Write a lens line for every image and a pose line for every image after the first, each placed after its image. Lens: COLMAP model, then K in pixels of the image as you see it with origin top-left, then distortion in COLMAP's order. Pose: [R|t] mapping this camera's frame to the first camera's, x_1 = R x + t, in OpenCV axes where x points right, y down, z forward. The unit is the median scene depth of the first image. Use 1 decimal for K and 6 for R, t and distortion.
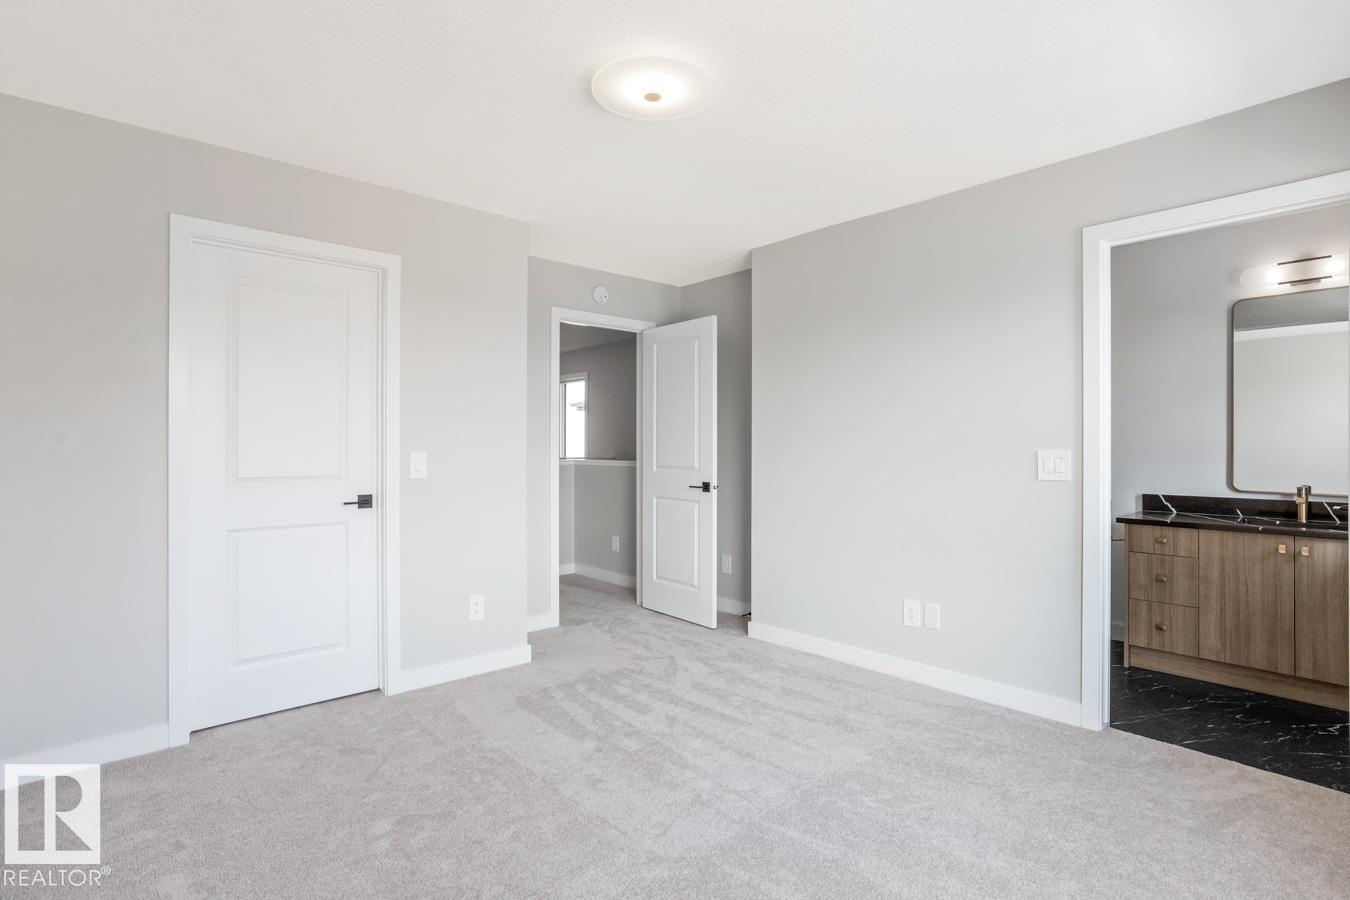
lens RADIAL K [[665.3, 0, 675.0], [0, 665.3, 450.0], [0, 0, 1]] dist [0.001754, 0.000472]
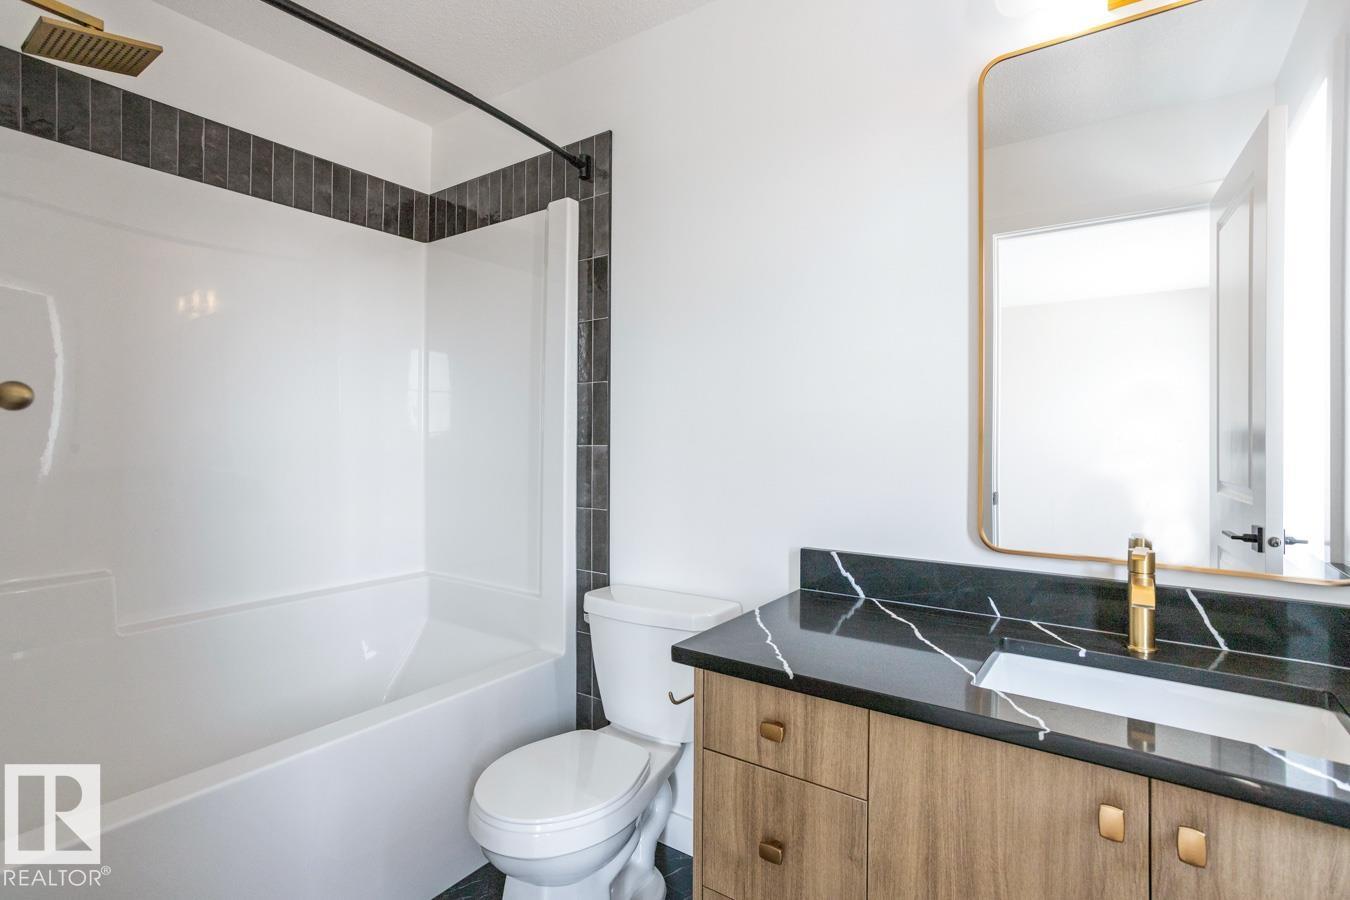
lens RADIAL K [[665.3, 0, 675.0], [0, 665.3, 450.0], [0, 0, 1]] dist [0.001754, 0.000472]
pose [[0.976363, 0.004387, 0.216091, 0.617544], [-0.008418, 0.999807, 0.017739, -0.002582], [-0.215972, -0.019139, 0.976212, 0.706312]]
